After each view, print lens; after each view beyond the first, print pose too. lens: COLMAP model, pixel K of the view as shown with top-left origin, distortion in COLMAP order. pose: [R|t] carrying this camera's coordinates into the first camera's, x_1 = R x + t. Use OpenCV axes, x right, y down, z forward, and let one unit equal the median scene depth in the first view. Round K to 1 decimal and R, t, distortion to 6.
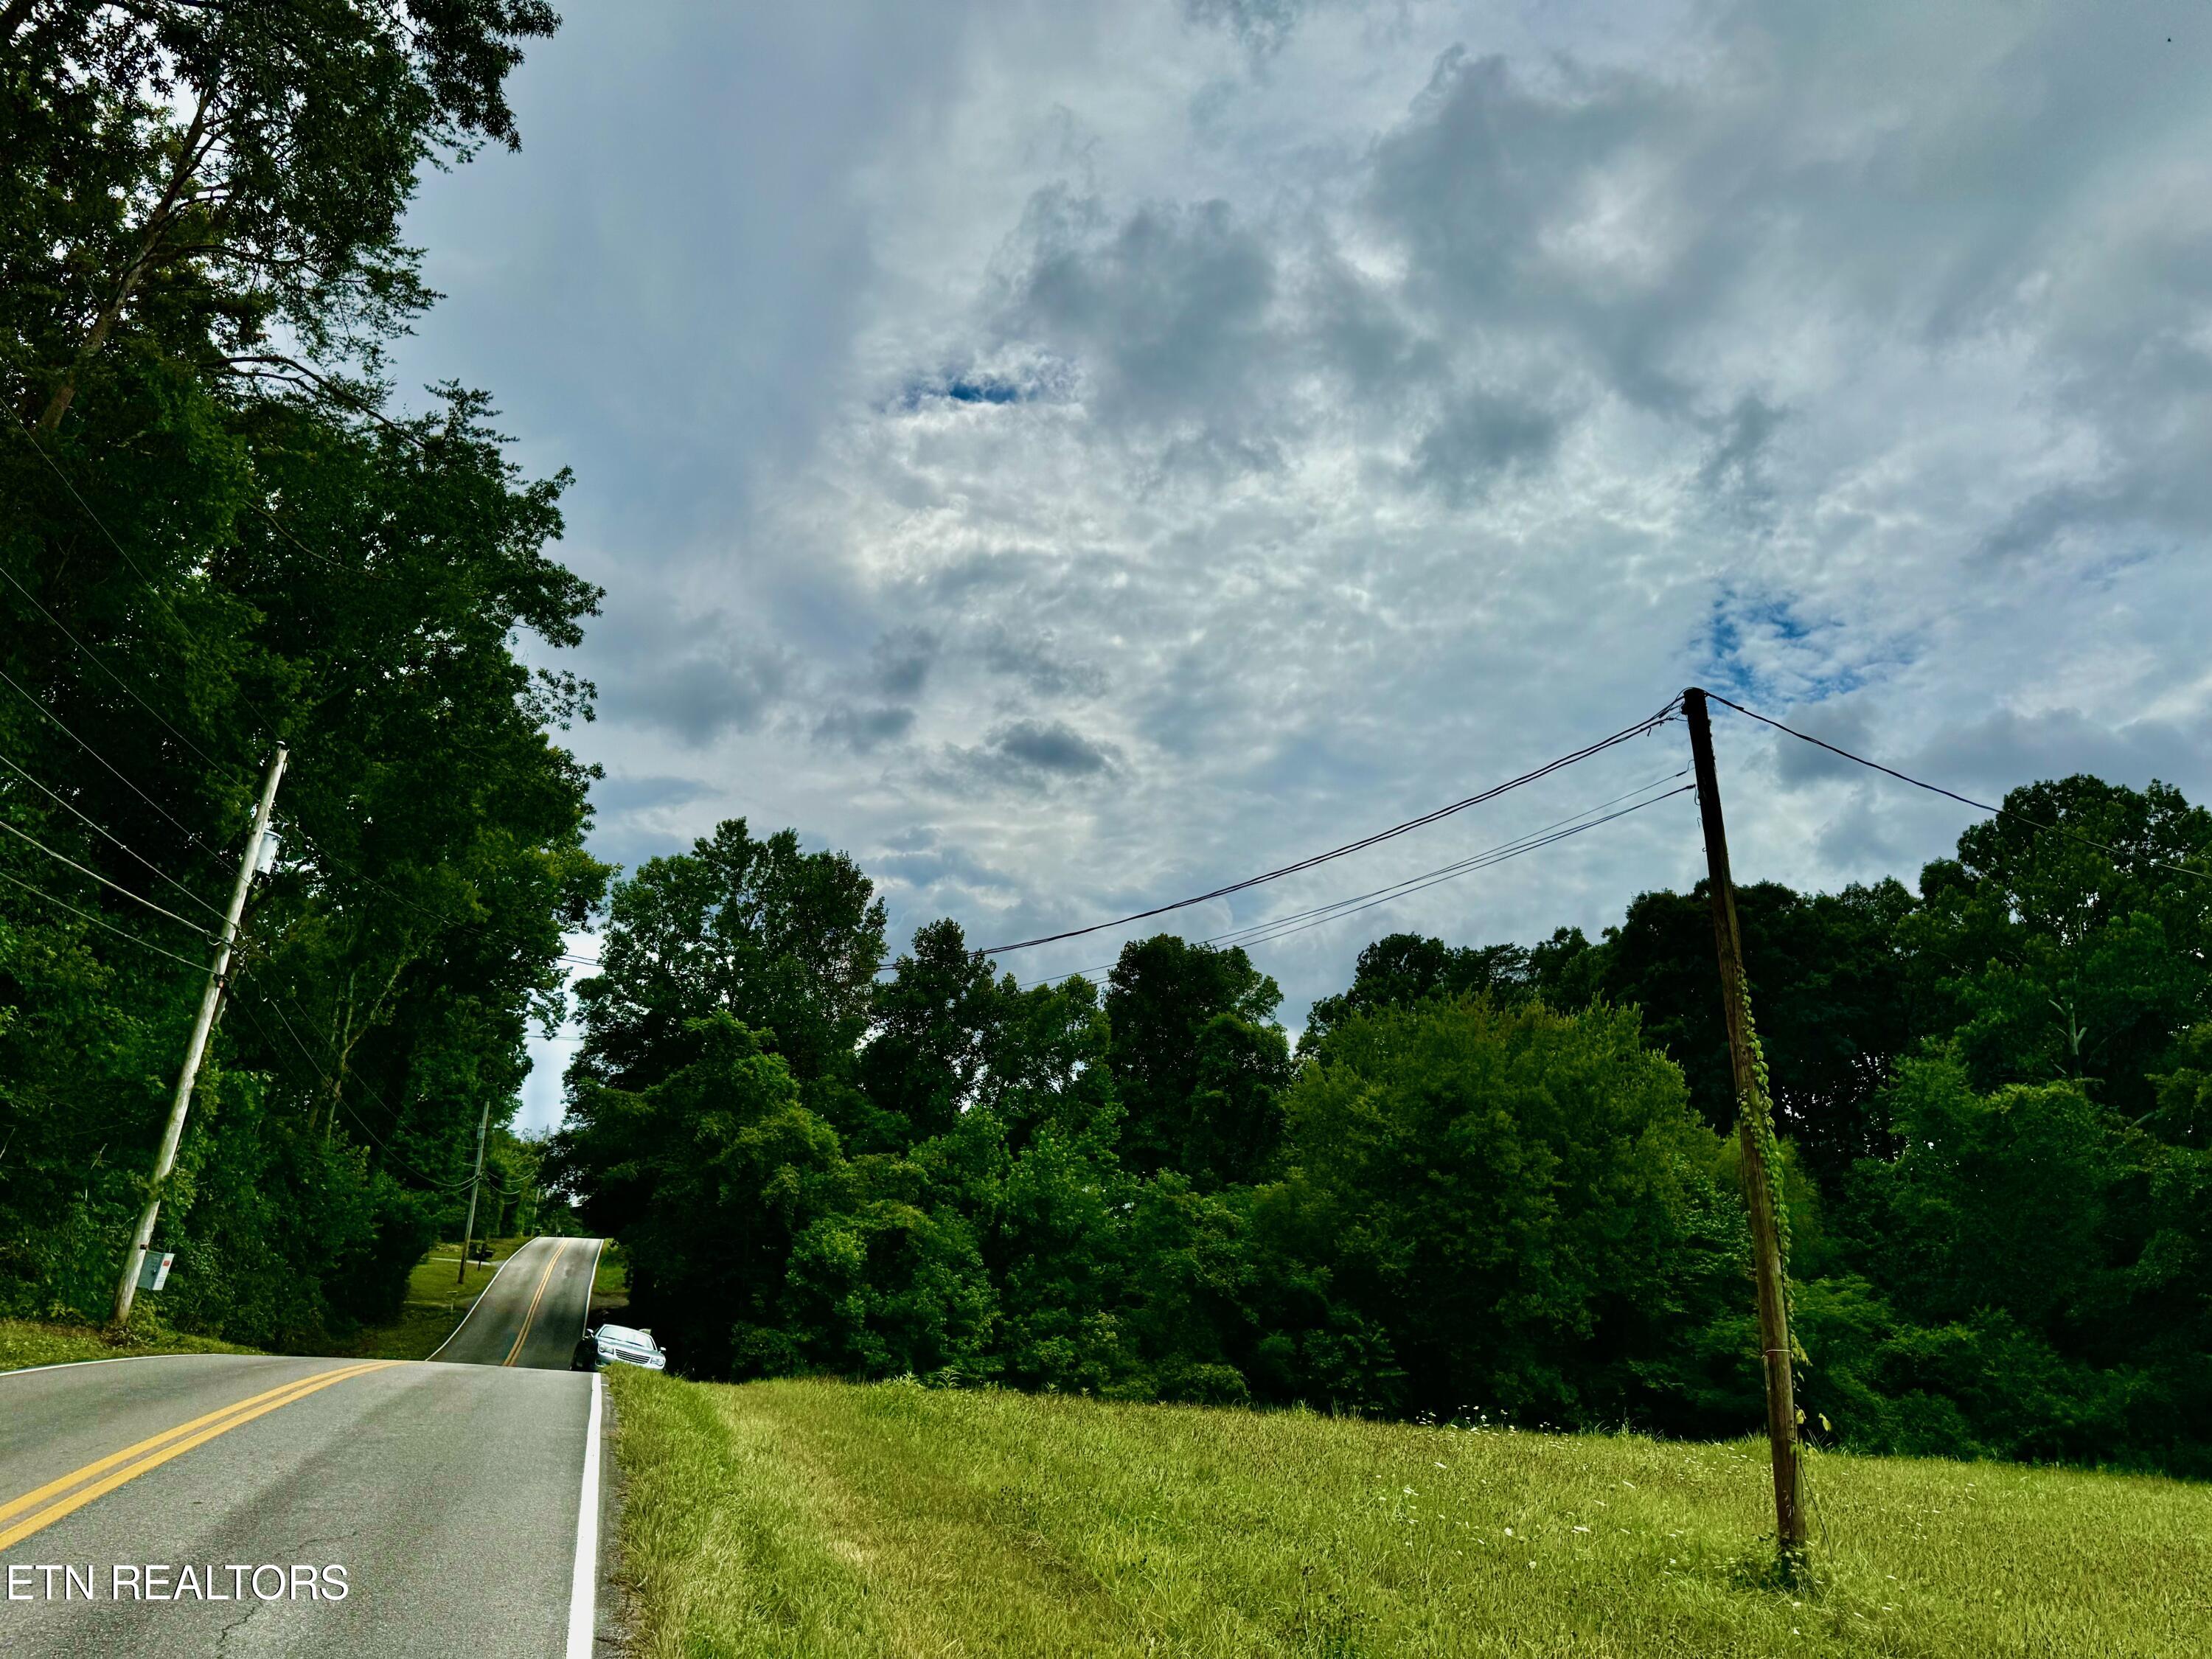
lens RADIAL K [[1531.1, 0, 1104.1], [0, 1531.1, 839.6], [0, 0, 1]] dist [0.074475, -0.077304]
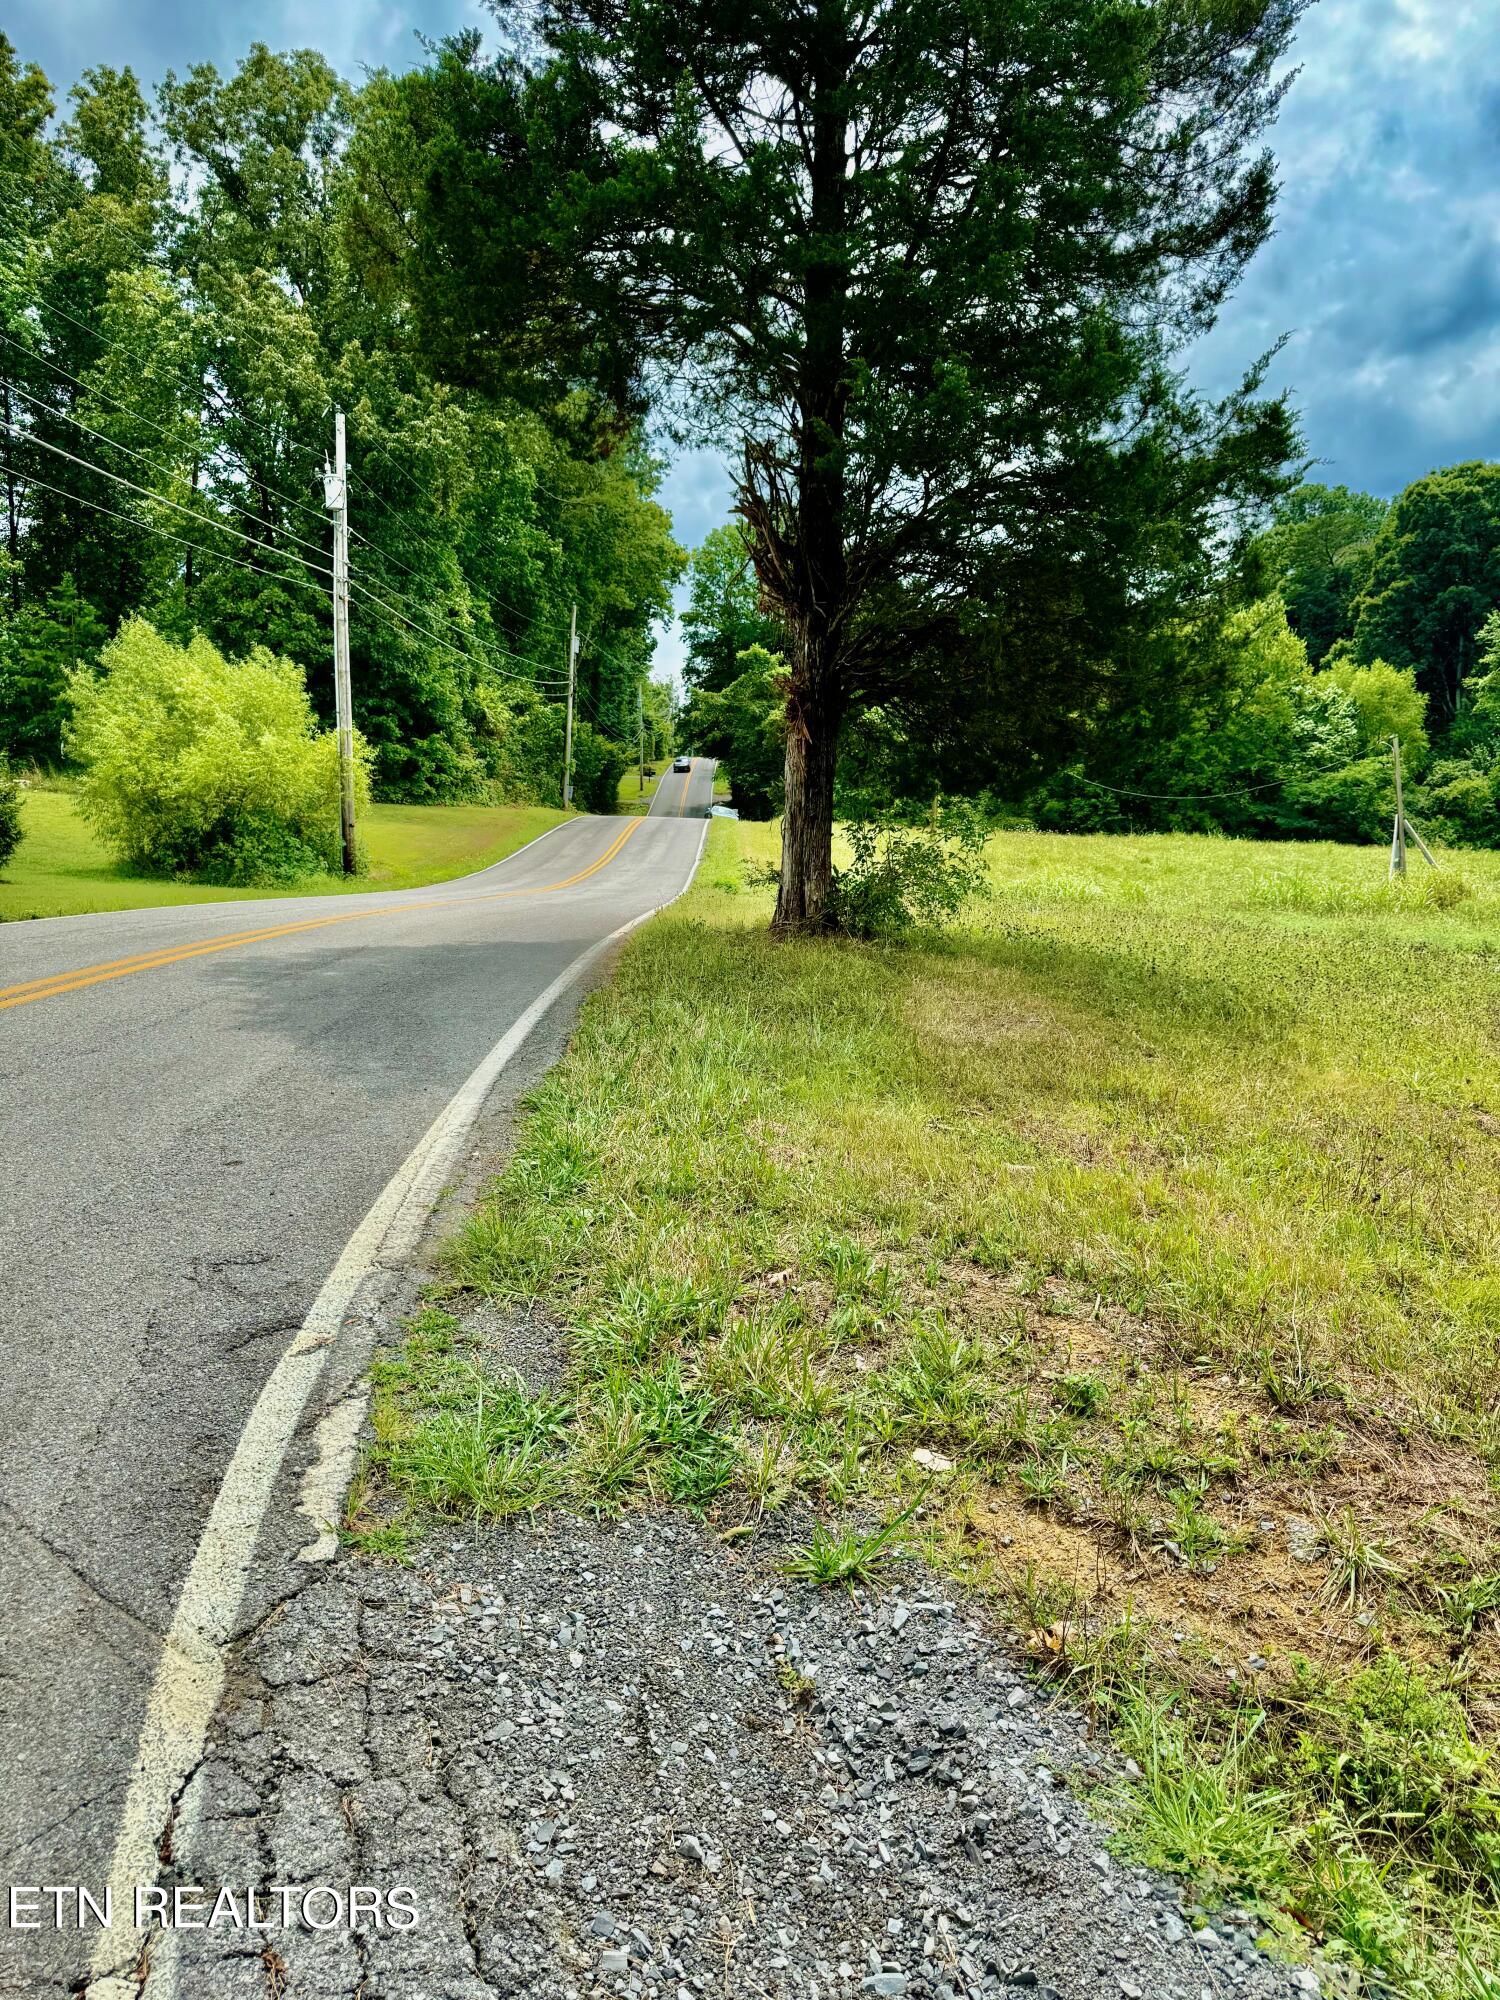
lens RADIAL K [[1384.4, 0, 745.7], [0, 1384.4, 1003.9], [0, 0, 1]] dist [0.074475, -0.077304]
pose [[0.957346, 0.009619, -0.288785, 0.231322], [0.114624, 0.904798, 0.410125, -0.188854], [0.265237, -0.425733, 0.865102, -0.647435]]
